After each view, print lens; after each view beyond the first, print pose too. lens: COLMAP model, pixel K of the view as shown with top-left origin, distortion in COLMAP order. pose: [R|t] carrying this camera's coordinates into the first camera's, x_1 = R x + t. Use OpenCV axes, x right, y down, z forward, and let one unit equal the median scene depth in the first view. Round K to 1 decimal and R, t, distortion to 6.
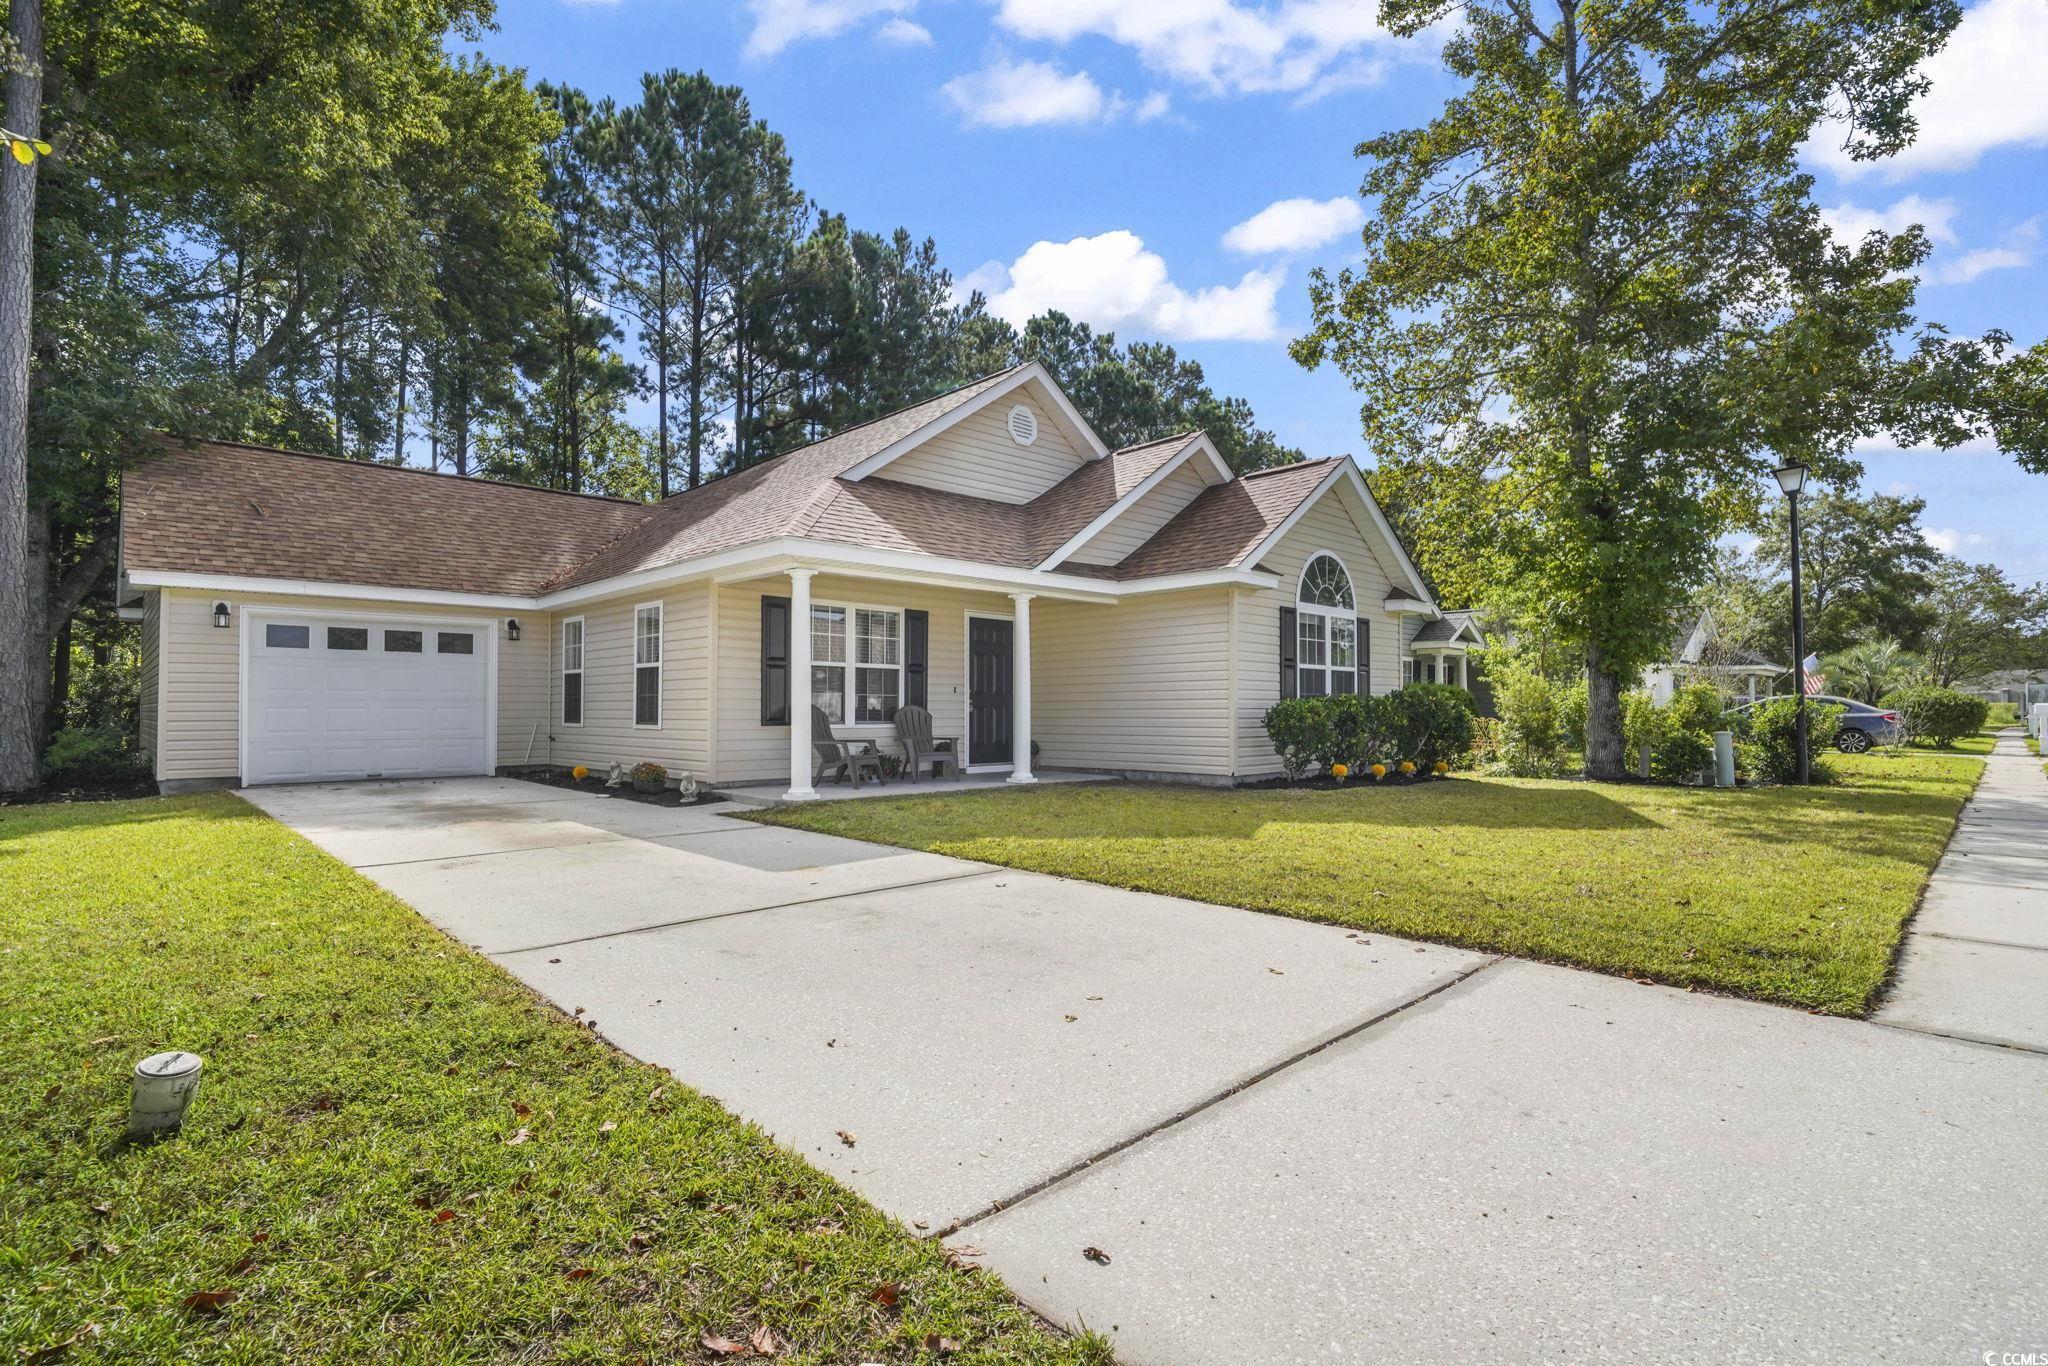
lens RADIAL K [[972.0, 0, 1034.8], [0, 972.0, 689.1], [0, 0, 1]] dist [-0.000643, -0.000164]
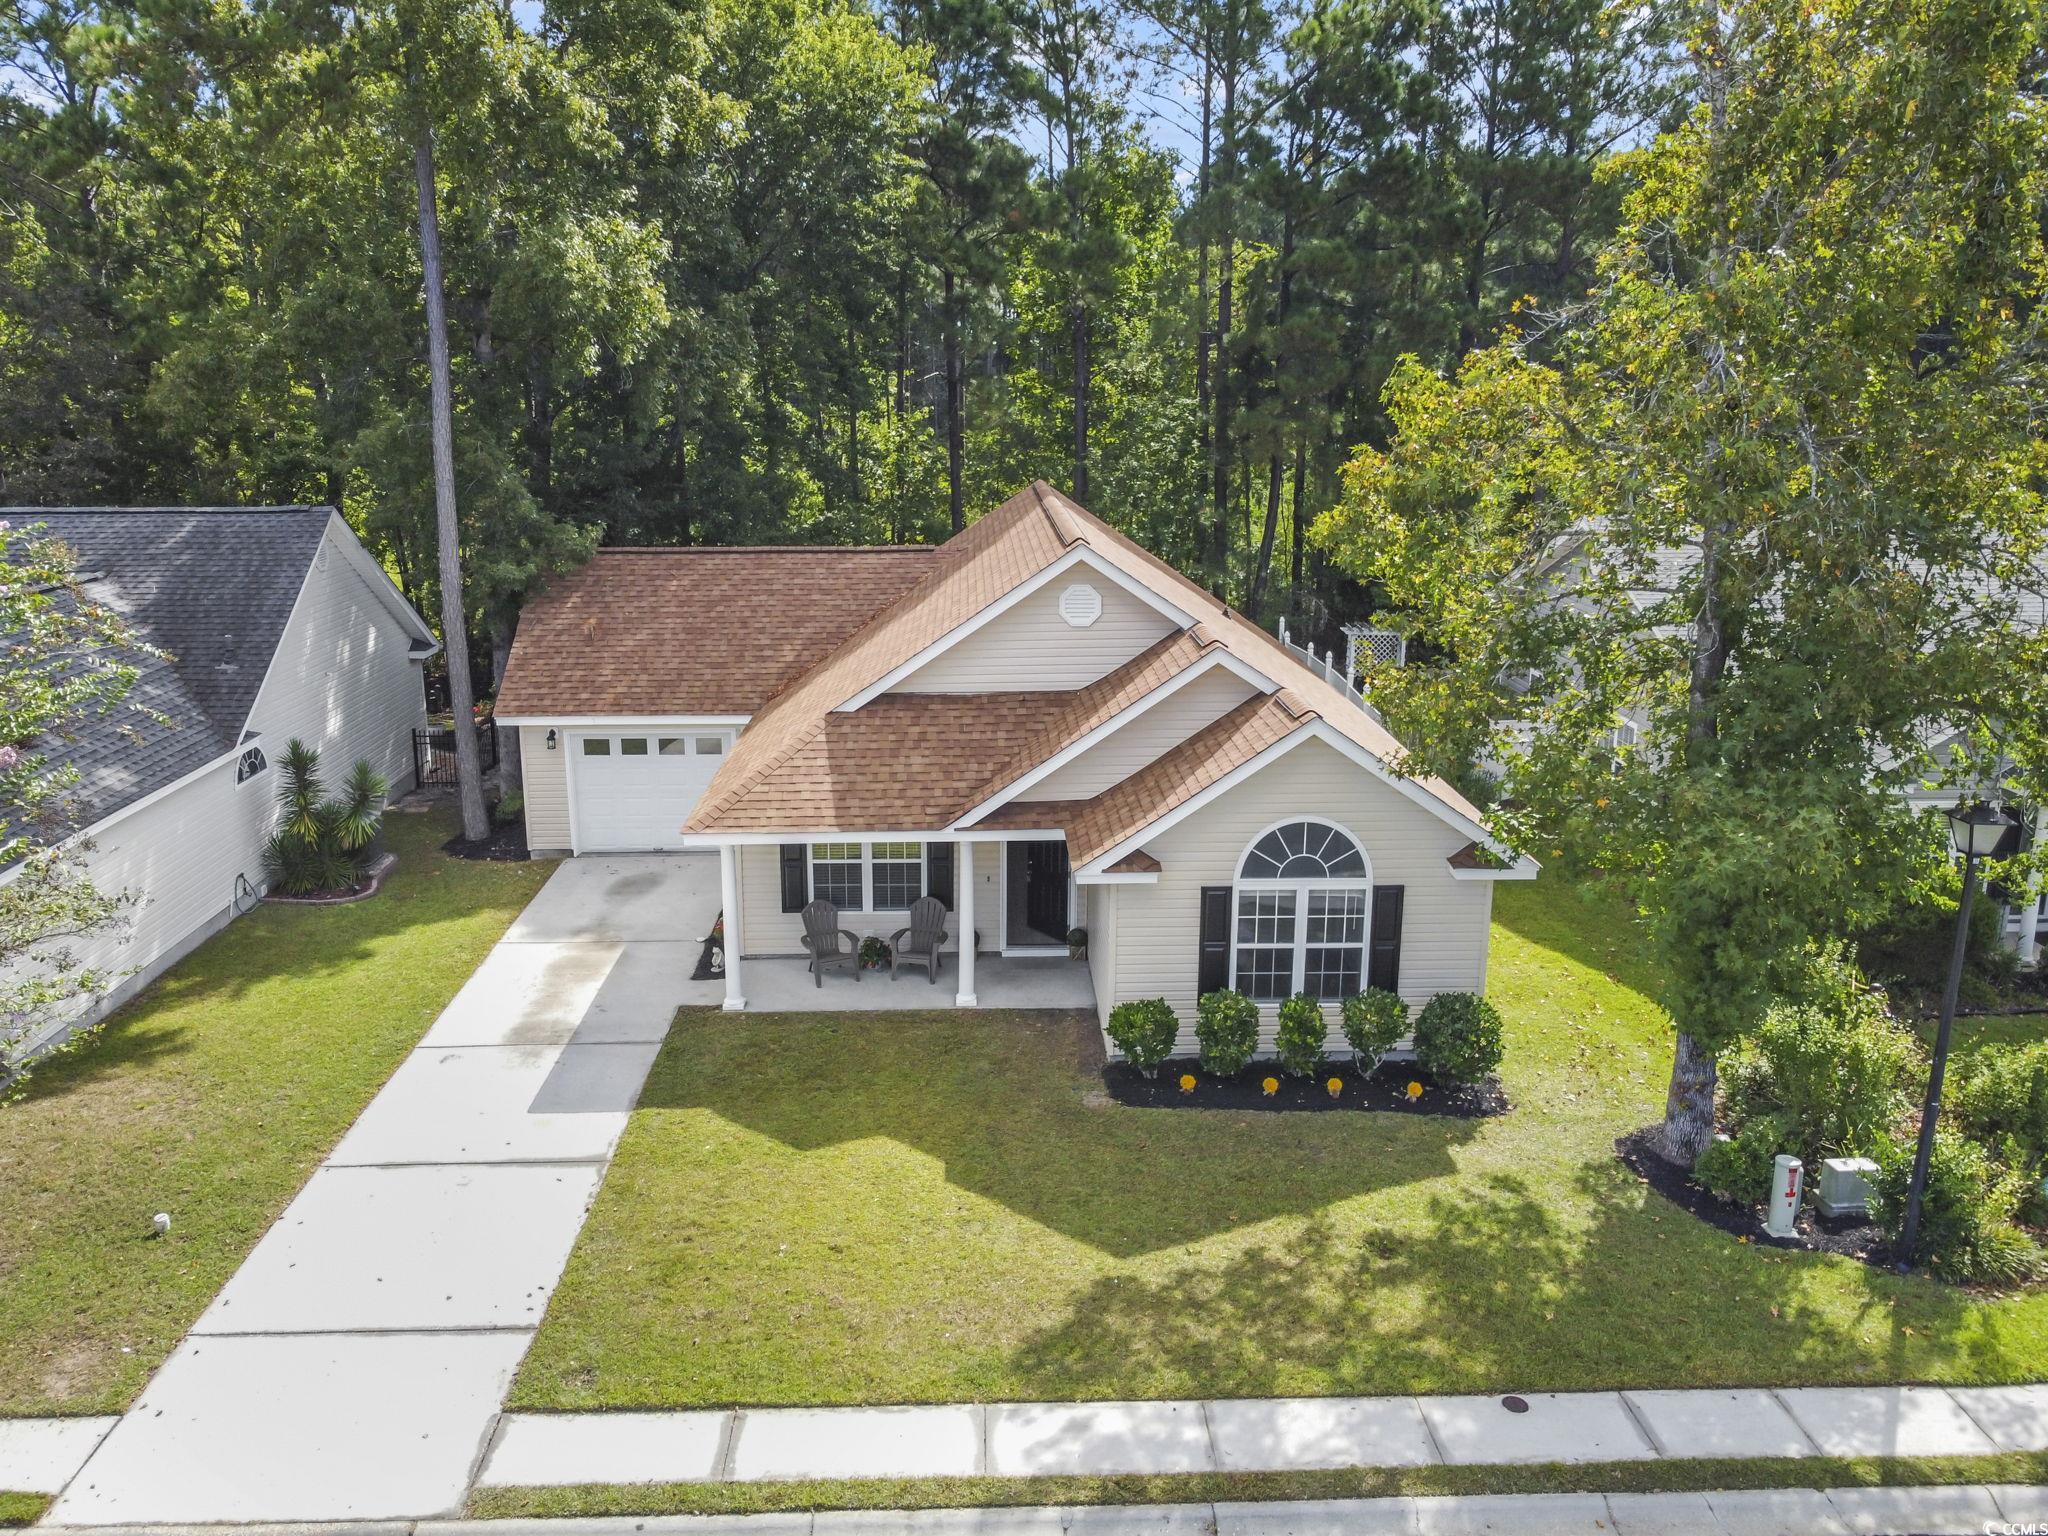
lens RADIAL K [[1576.3, 0, 1024.0], [0, 1576.3, 768.0], [0, 0, 1]] dist [-0.014683, -0.005114]
pose [[0.737893, 0.167802, -0.653725, 1.044246], [0.009884, 0.965809, 0.259066, -0.559560], [0.674846, -0.197625, 0.711005, -0.143597]]
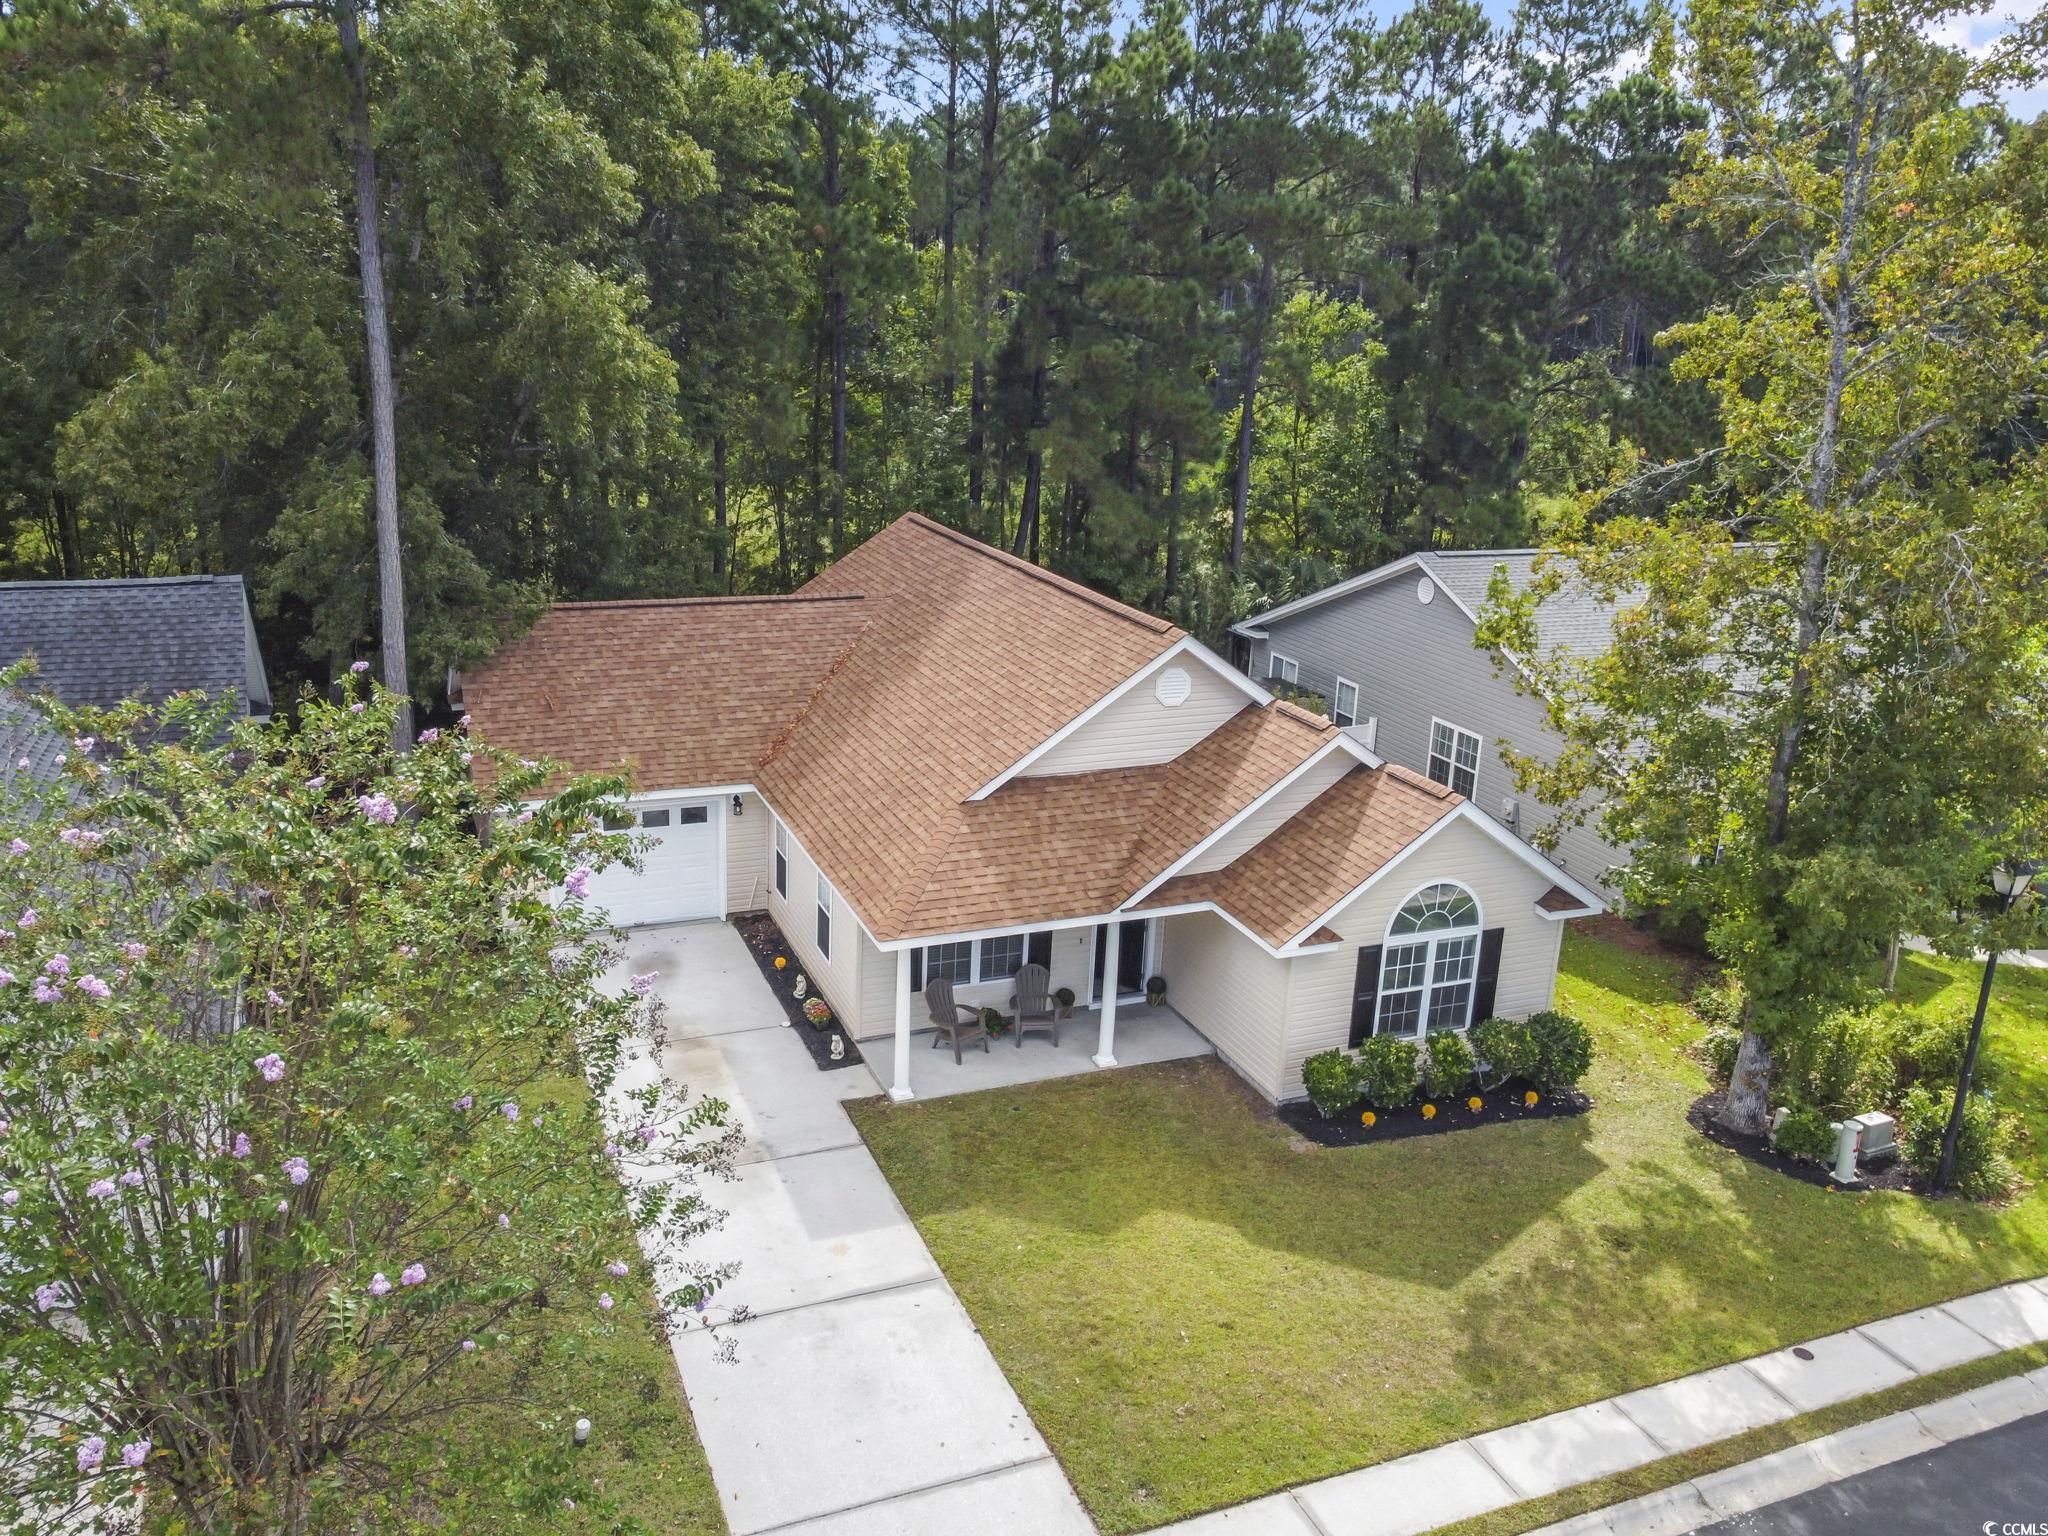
lens RADIAL K [[1607.6, 0, 1024.0], [0, 1607.6, 768.0], [0, 0, 1]] dist [-0.007894, -0.008715]
pose [[0.927422, 0.146076, -0.344312, 0.468942], [-0.036606, 0.951609, 0.305122, -0.759281], [0.372222, -0.270373, 0.887890, -0.606932]]
